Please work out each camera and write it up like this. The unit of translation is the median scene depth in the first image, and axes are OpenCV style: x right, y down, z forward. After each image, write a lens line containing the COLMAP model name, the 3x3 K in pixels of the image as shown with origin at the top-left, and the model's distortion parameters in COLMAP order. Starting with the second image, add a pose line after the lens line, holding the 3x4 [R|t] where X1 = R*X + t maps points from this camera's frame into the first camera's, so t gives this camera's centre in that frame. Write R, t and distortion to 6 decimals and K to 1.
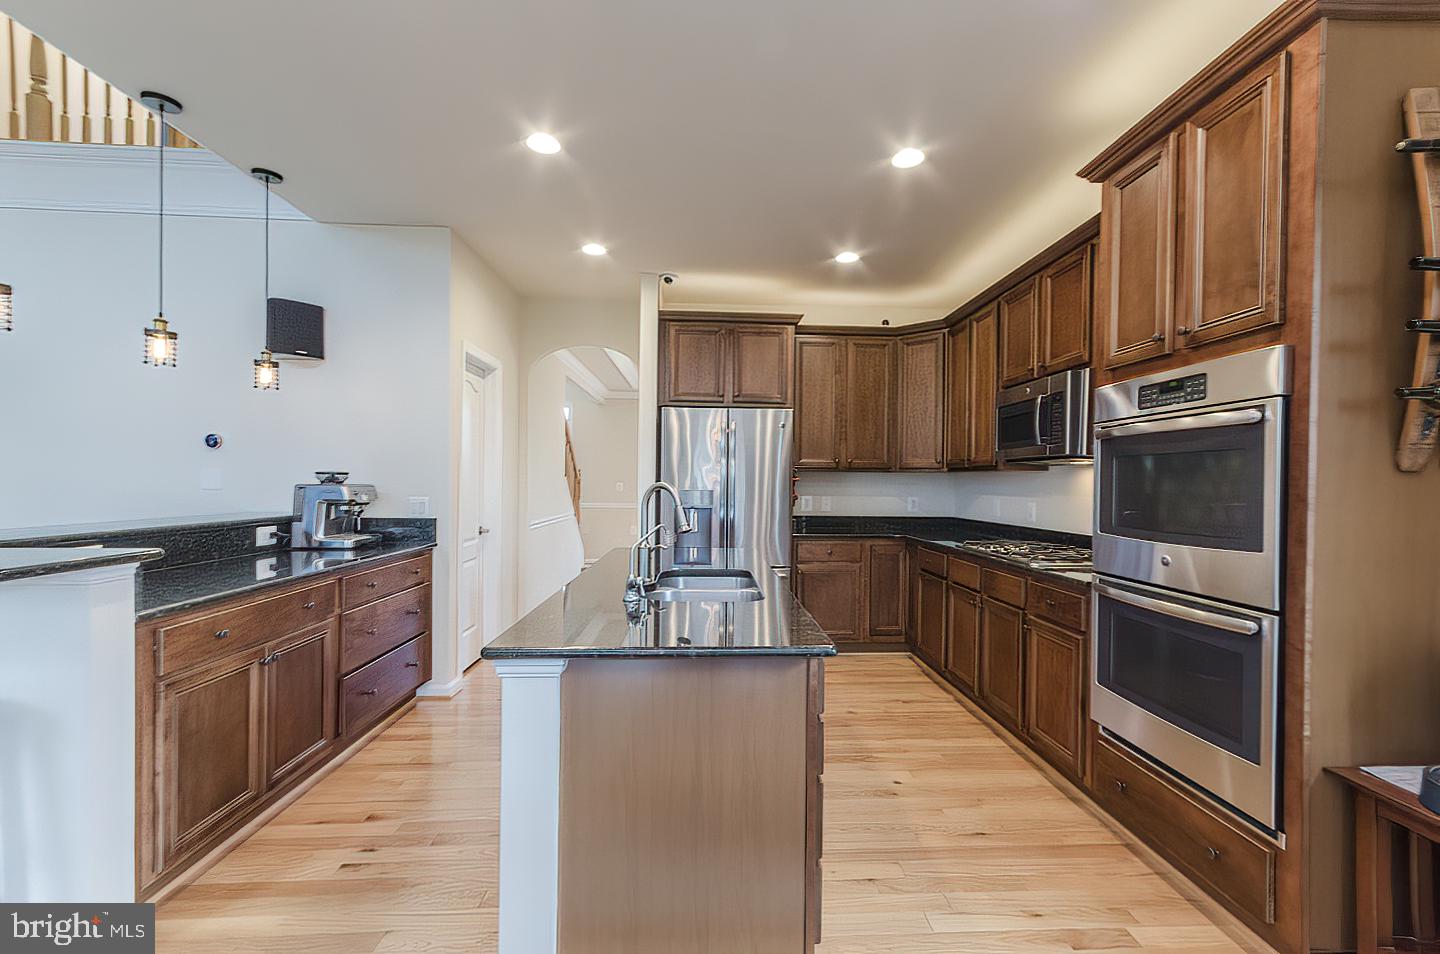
lens RADIAL K [[631.2, 0, 738.8], [0, 631.2, 486.1], [0, 0, 1]] dist [0.008741, -0.000659]
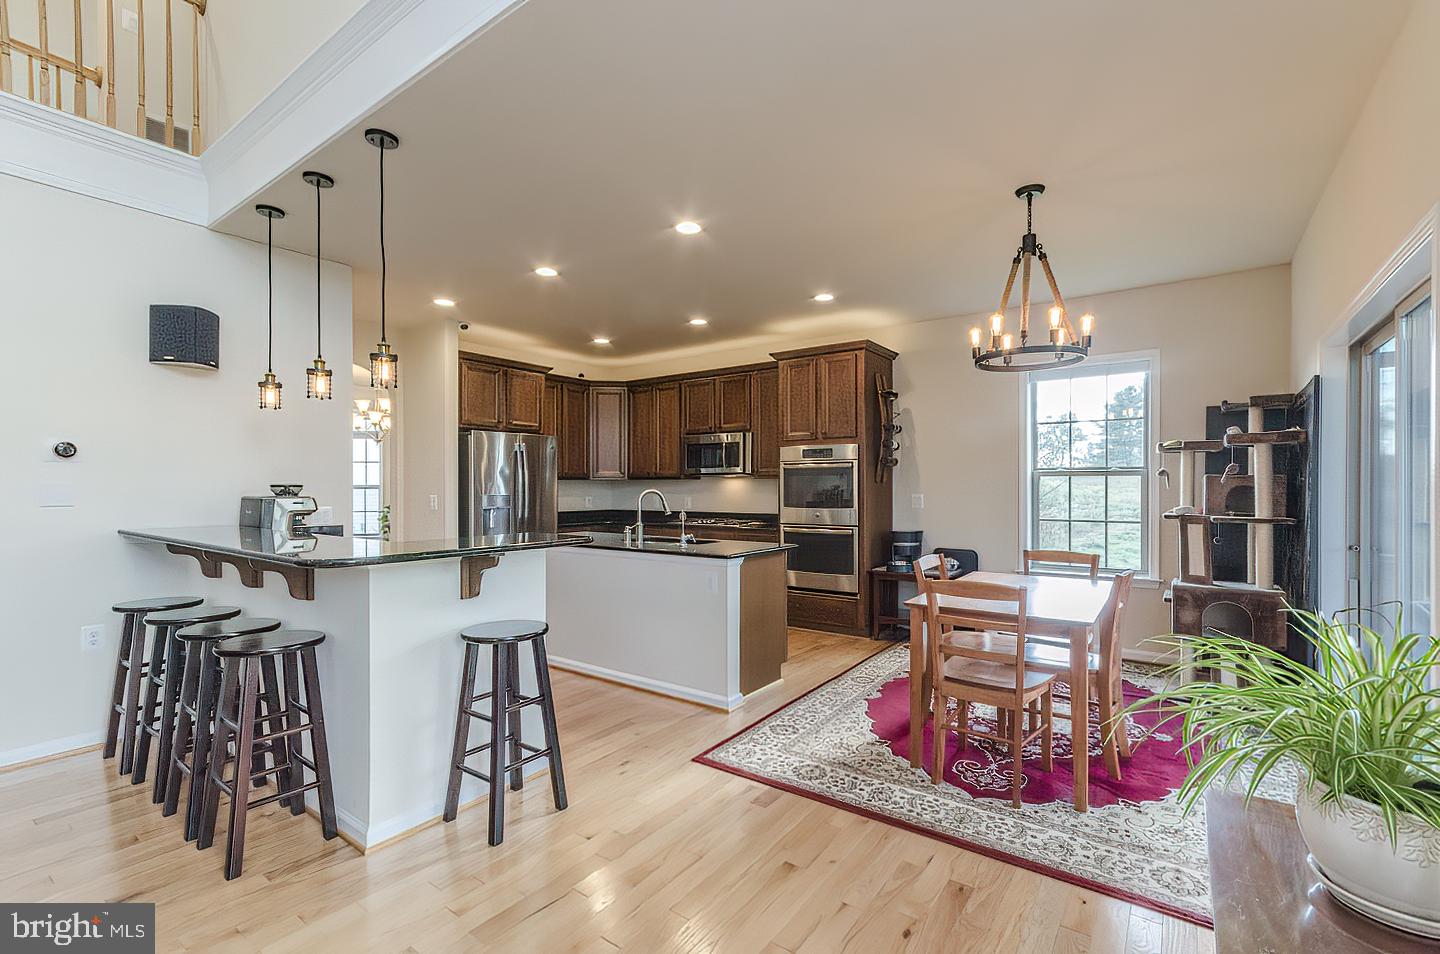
lens RADIAL K [[631.2, 0, 738.8], [0, 631.2, 486.1], [0, 0, 1]] dist [0.008741, -0.000659]
pose [[0.627199, -0.013509, 0.778742, -1.009080], [0.013453, 0.999888, 0.006510, -0.017077], [-0.778743, 0.006394, 0.627310, -0.273576]]
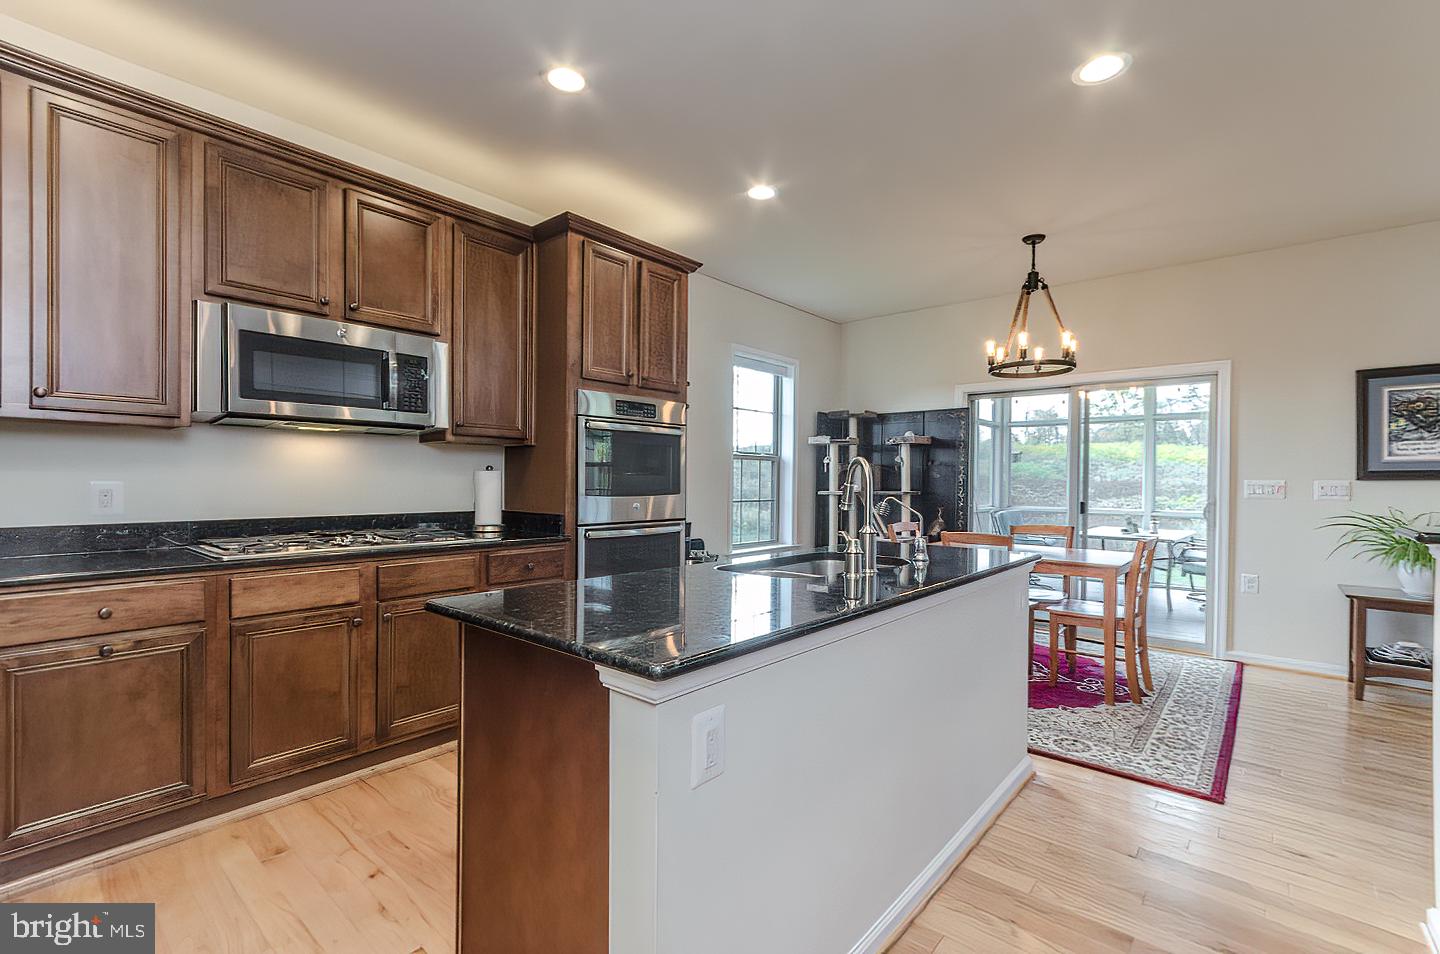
lens RADIAL K [[631.2, 0, 738.8], [0, 631.2, 486.1], [0, 0, 1]] dist [0.008741, -0.000659]
pose [[-0.725968, -0.023867, 0.687314, -0.435852], [-0.013744, 0.999702, 0.020198, 0.014427], [-0.687591, 0.005217, -0.726079, 1.249612]]
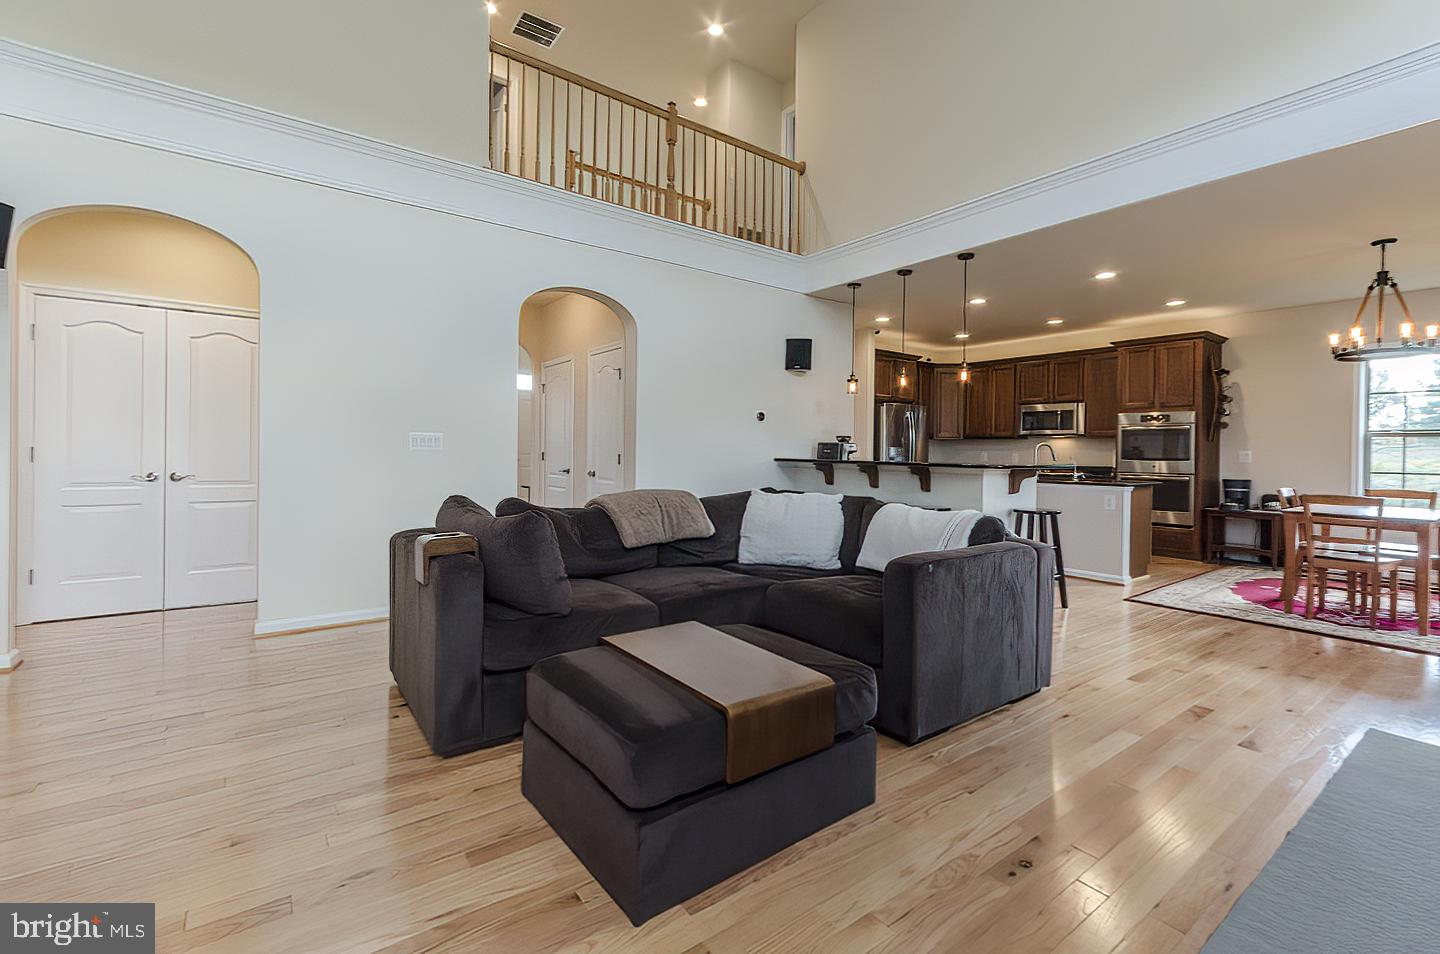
lens RADIAL K [[636.1, 0, 739.9], [0, 636.1, 453.3], [0, 0, 1]] dist [0.011376, 0.000009]
pose [[0.827696, -0.001808, 0.561174, -1.988165], [-0.001033, 0.999988, 0.004745, 0.020183], [-0.561176, -0.004507, 0.827684, -0.406964]]
